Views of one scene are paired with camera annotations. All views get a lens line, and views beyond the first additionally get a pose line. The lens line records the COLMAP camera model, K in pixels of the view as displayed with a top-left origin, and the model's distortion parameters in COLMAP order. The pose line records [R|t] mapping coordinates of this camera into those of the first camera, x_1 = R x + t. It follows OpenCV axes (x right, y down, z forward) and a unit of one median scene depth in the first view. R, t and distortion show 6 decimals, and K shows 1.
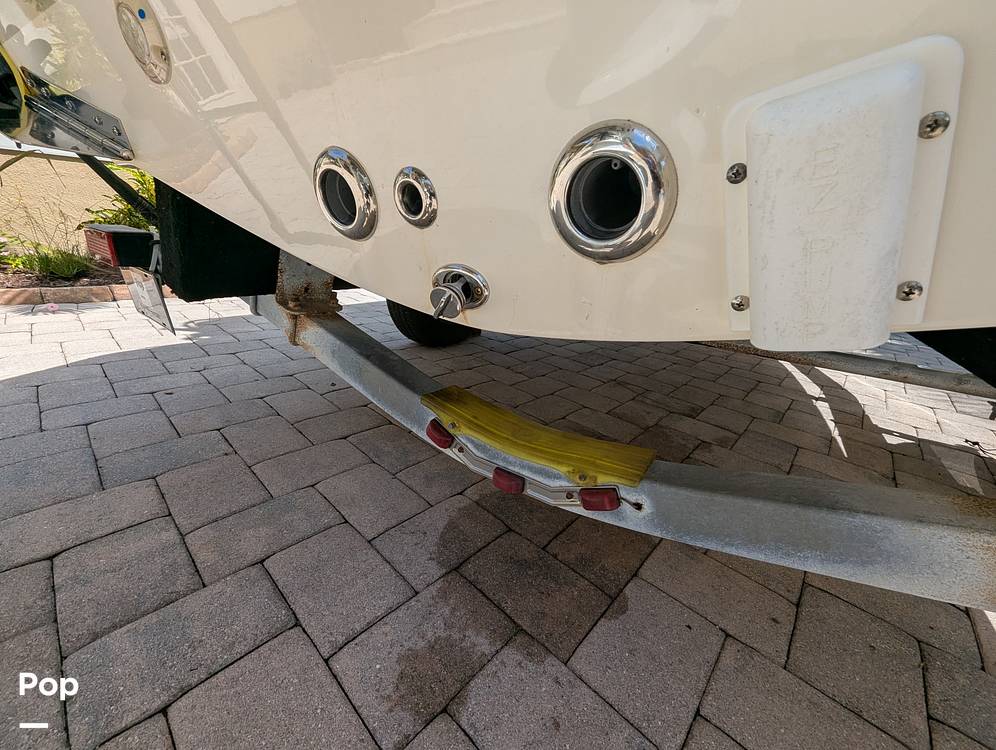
lens RADIAL K [[394.6, 0, 501.4], [0, 394.6, 381.4], [0, 0, 1]] dist [0.006553, -0.002710]
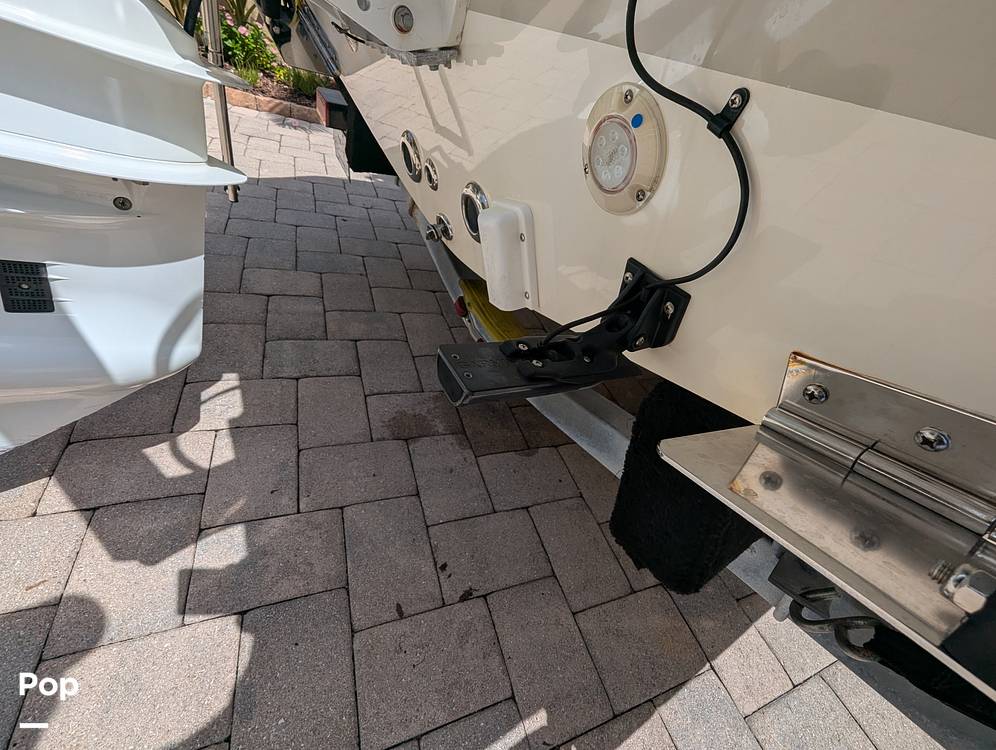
lens RADIAL K [[394.6, 0, 497.7], [0, 394.6, 380.6], [0, 0, 1]] dist [0.006553, -0.002710]
pose [[0.878285, 0.402128, -0.258668, 0.499113], [-0.320265, 0.896468, 0.306227, -0.130237], [0.355030, -0.186112, 0.916142, -0.438002]]
